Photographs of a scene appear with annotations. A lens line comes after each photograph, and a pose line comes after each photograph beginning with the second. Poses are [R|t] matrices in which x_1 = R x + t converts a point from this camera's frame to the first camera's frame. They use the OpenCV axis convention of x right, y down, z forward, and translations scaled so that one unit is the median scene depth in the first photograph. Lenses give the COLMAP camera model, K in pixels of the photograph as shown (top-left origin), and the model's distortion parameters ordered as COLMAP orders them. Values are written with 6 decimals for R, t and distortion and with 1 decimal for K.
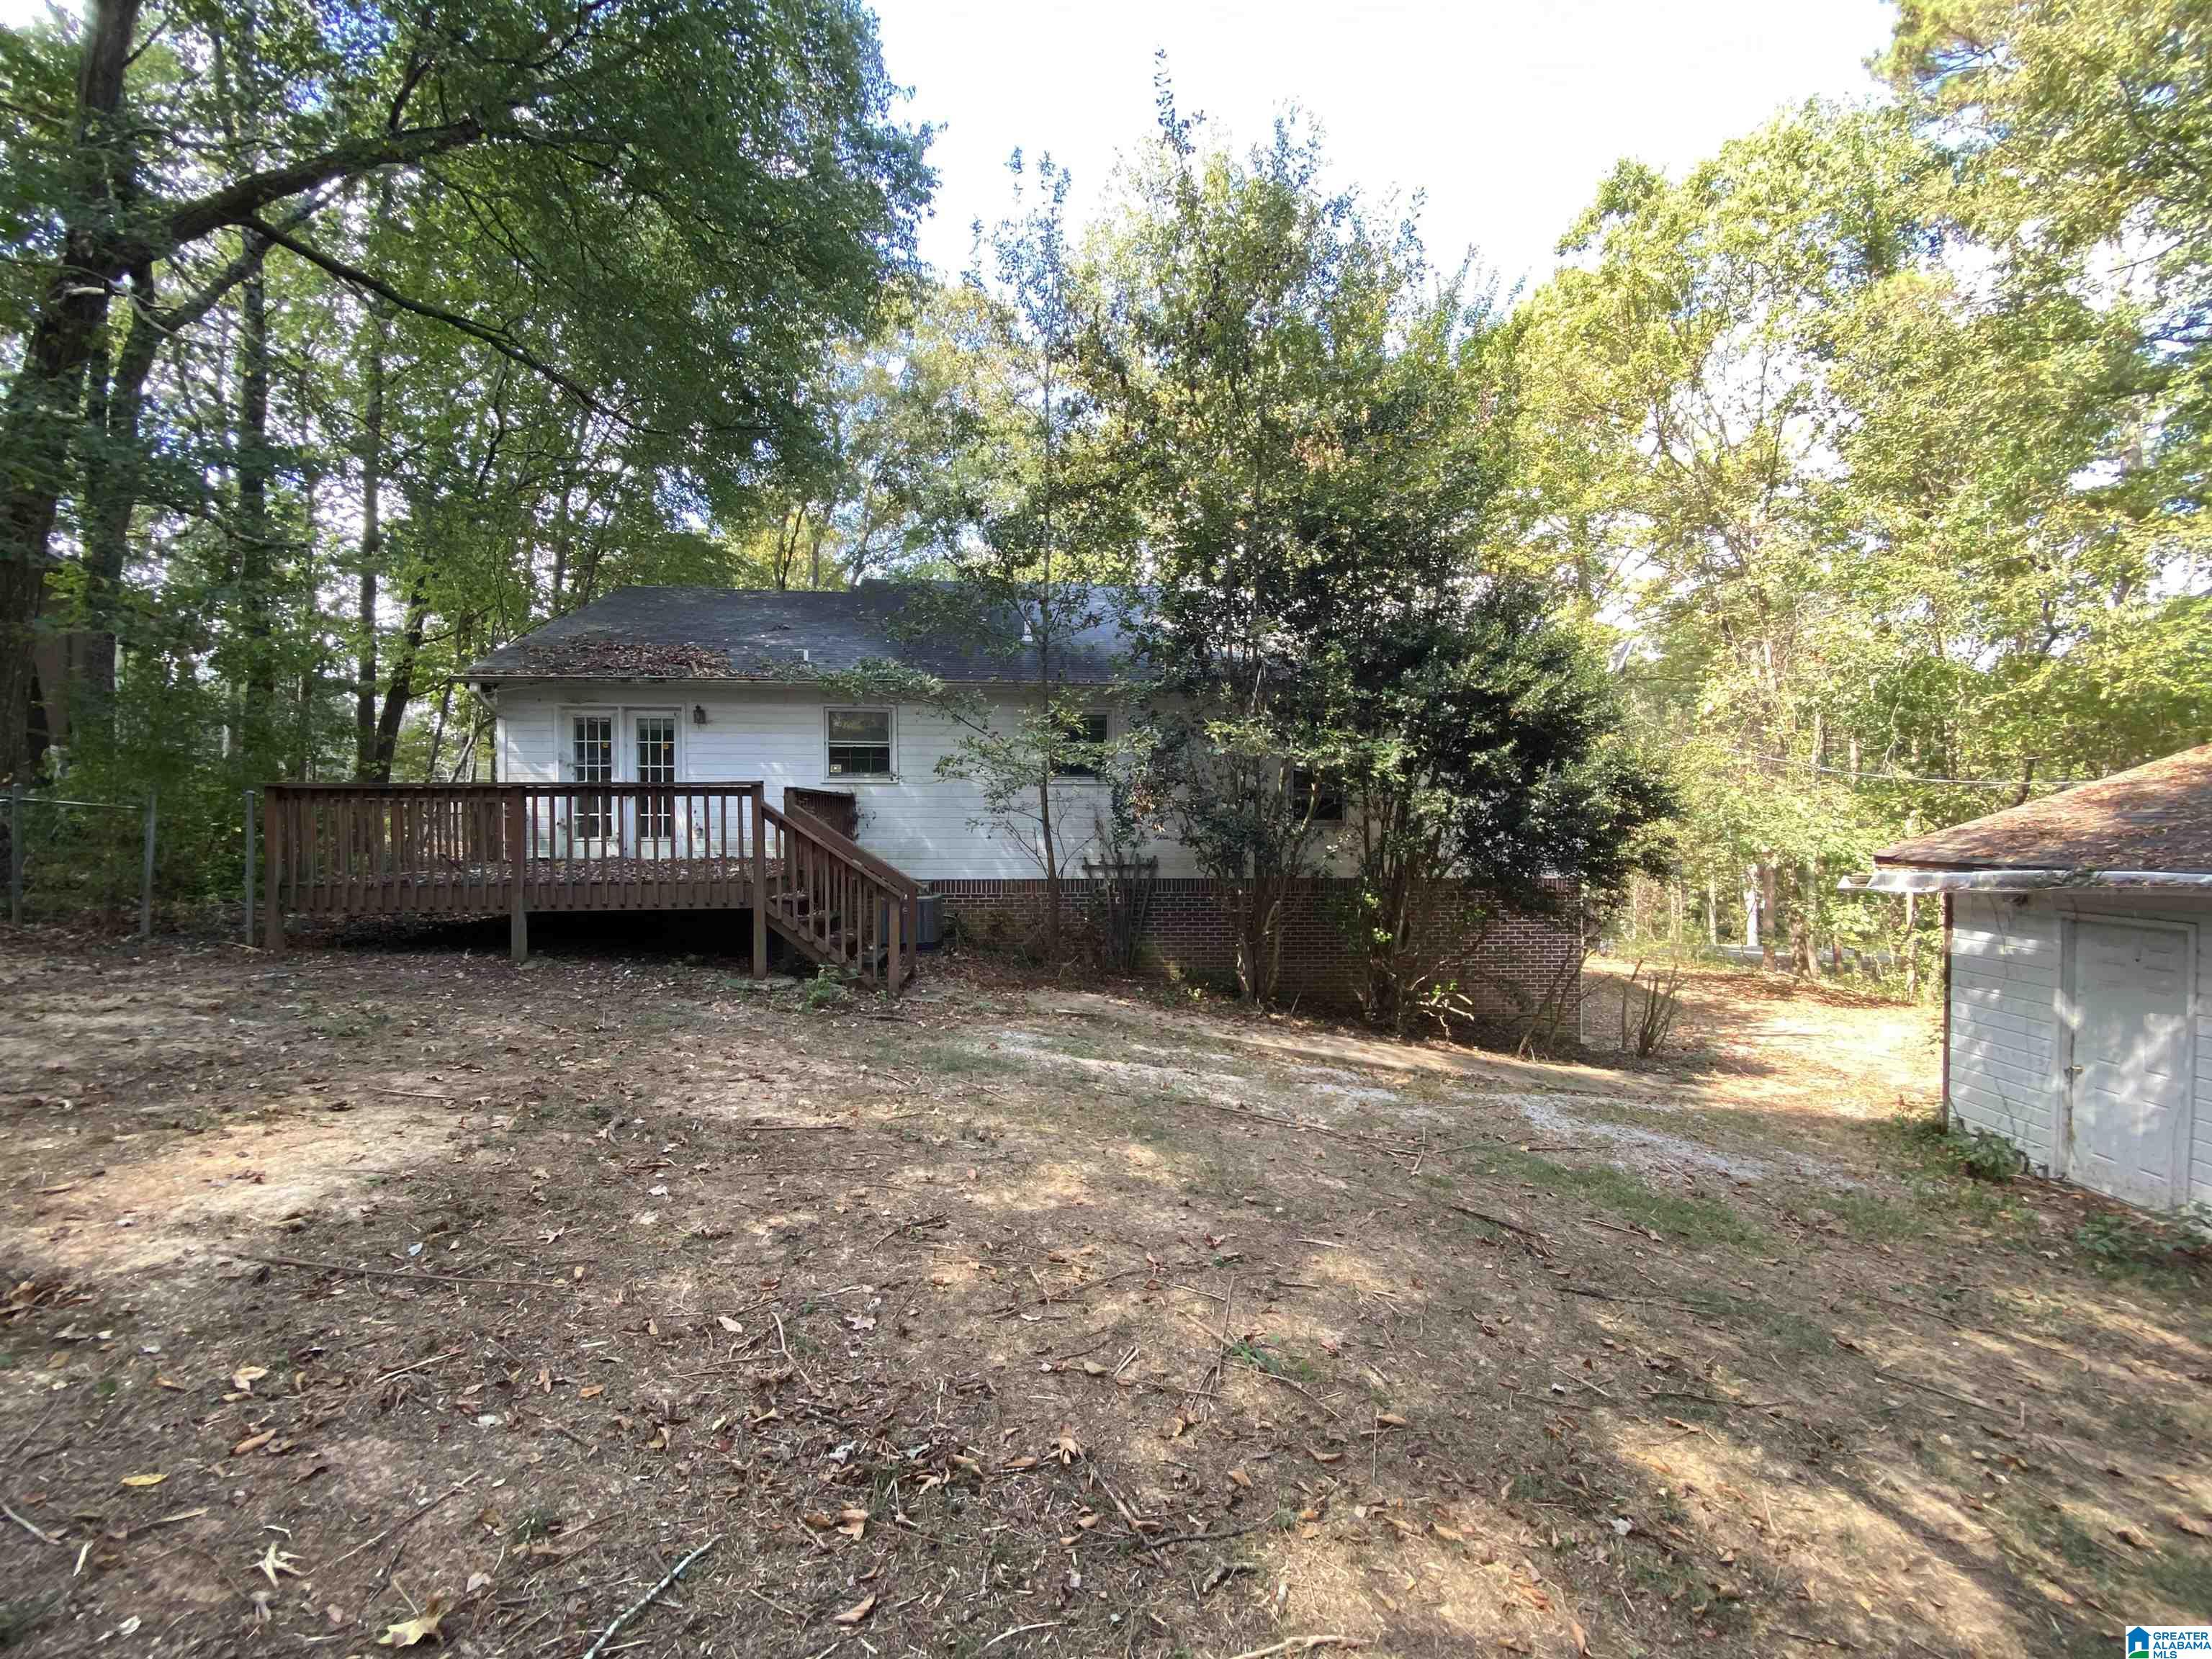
lens RADIAL K [[881.5, 0, 1084.4], [0, 881.5, 836.5], [0, 0, 1]] dist [-0.001472, -0.011824]
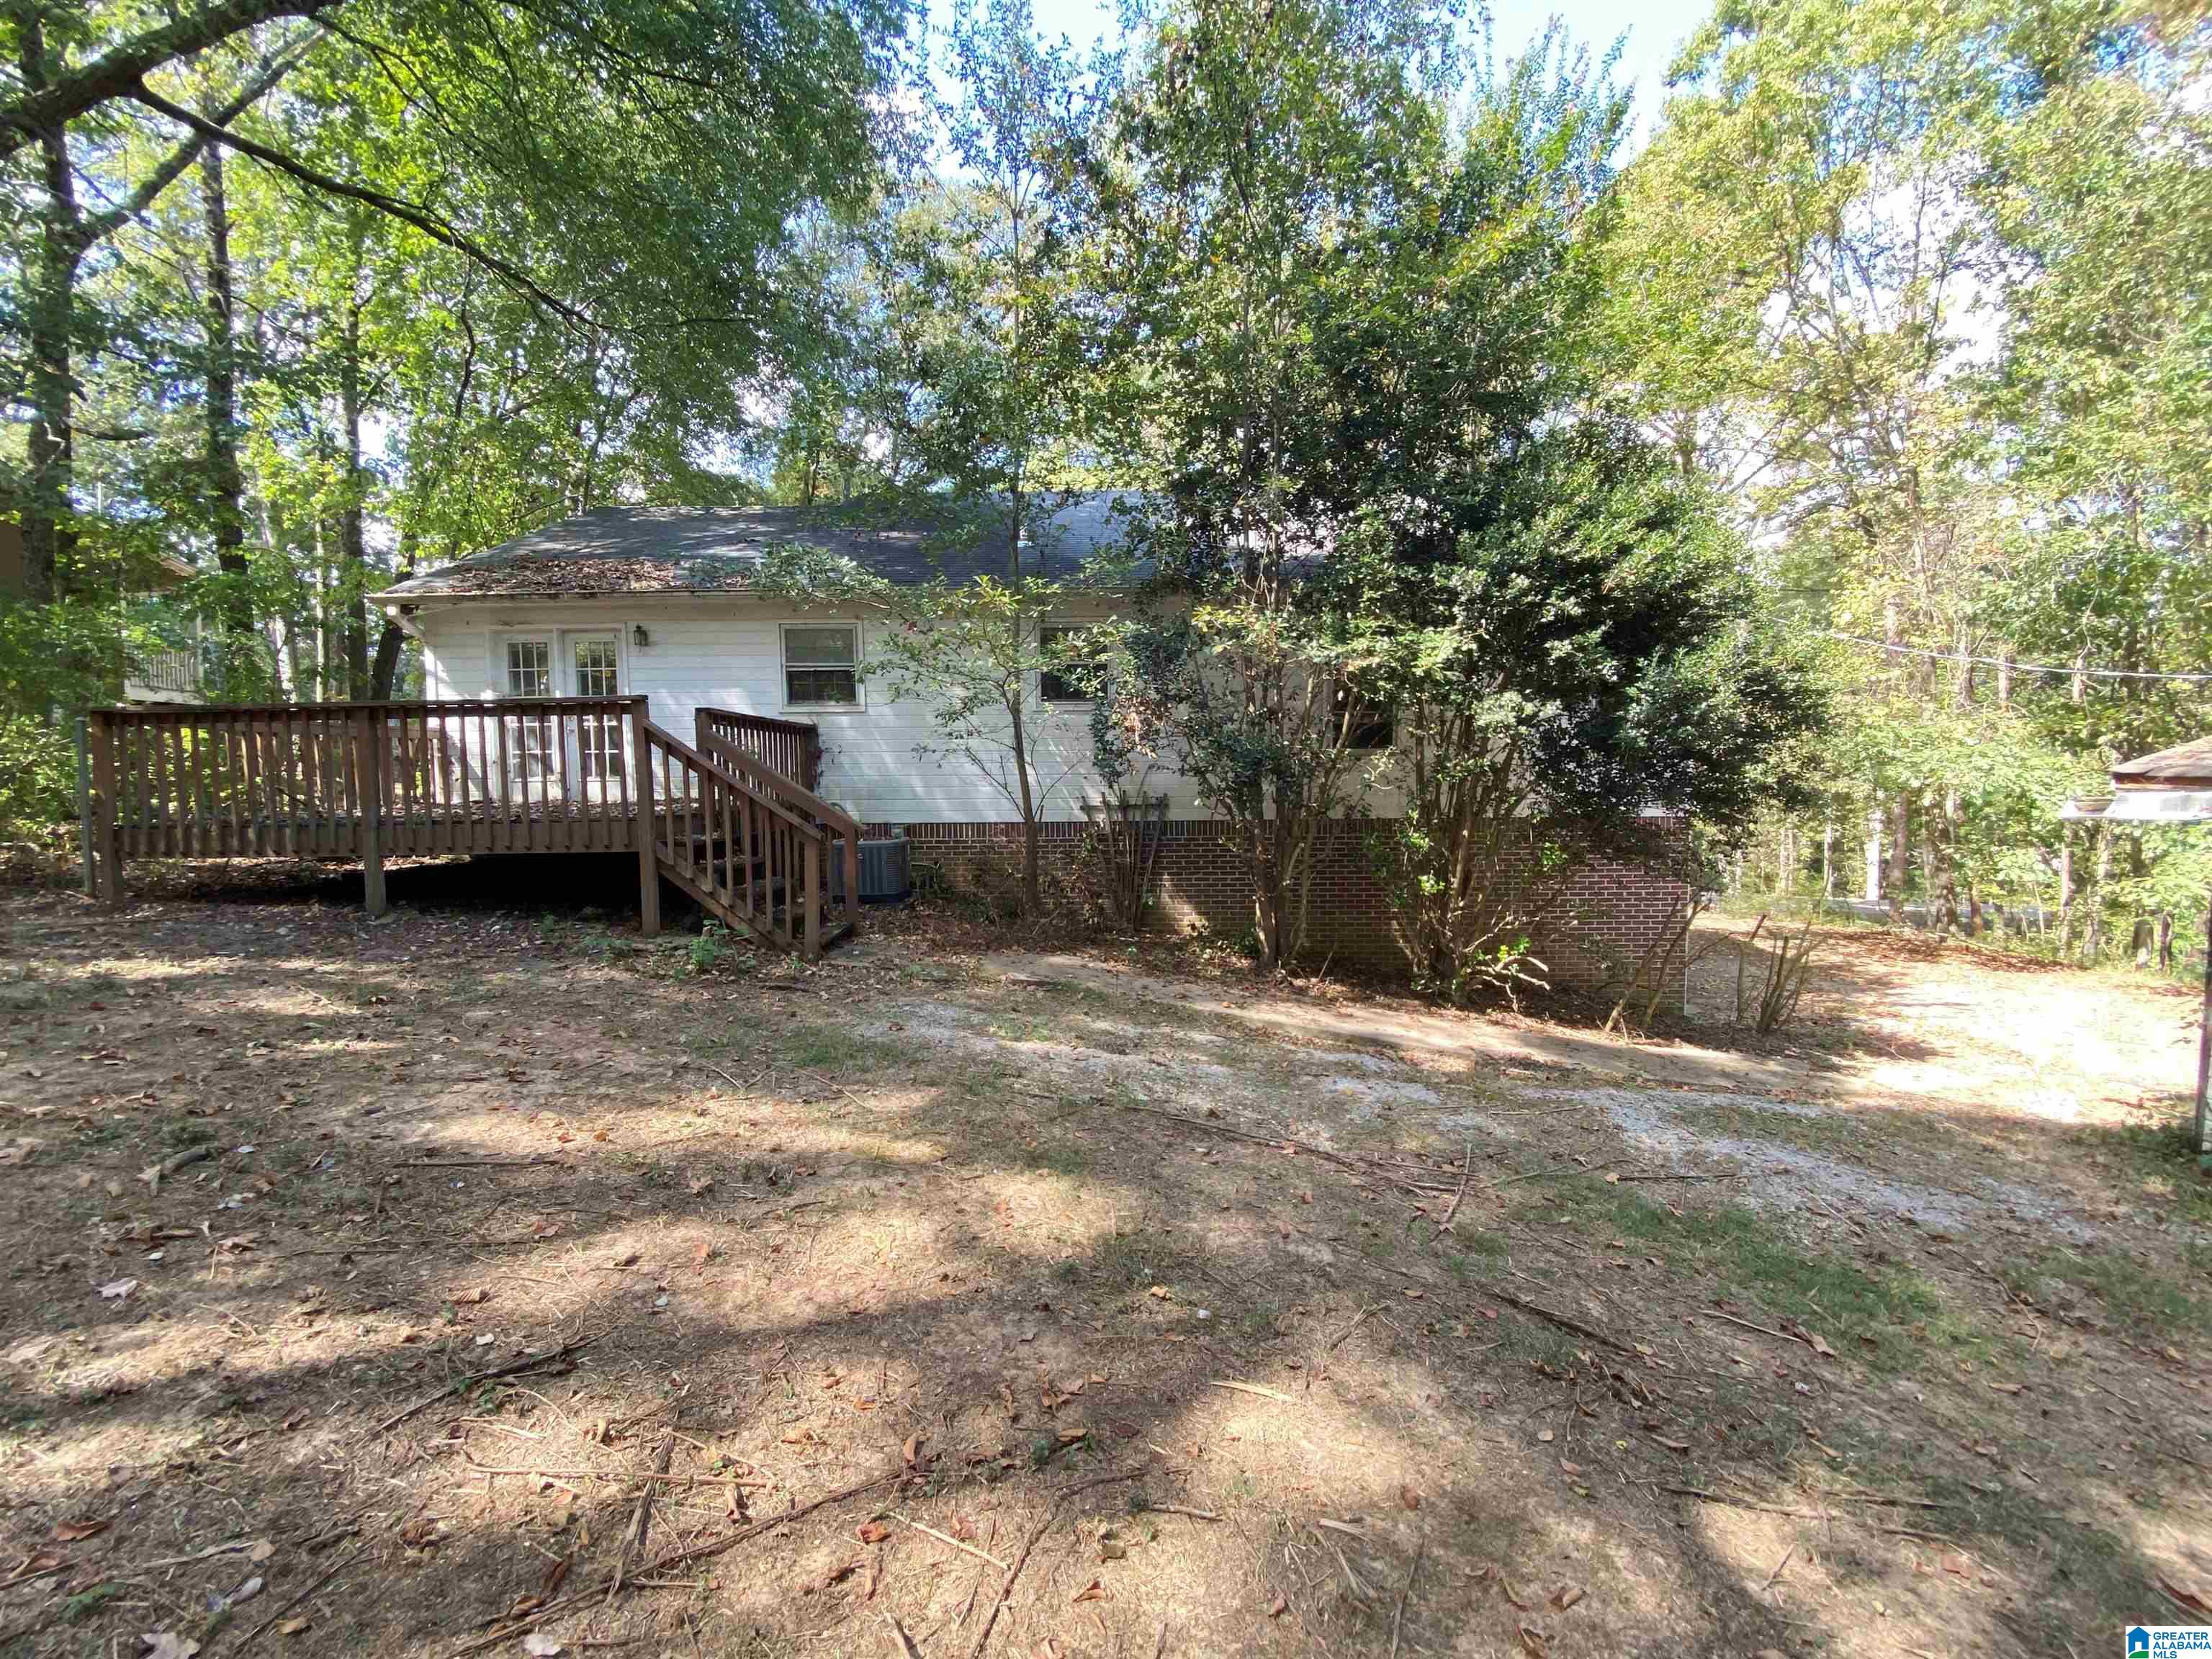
lens RADIAL K [[881.5, 0, 1090.1], [0, 881.5, 834.1], [0, 0, 1]] dist [-0.001472, -0.011824]
pose [[0.997087, -0.006216, -0.076014, 0.089439], [0.009869, 0.998810, 0.047766, 0.025705], [0.075627, -0.048377, 0.995962, 0.182620]]
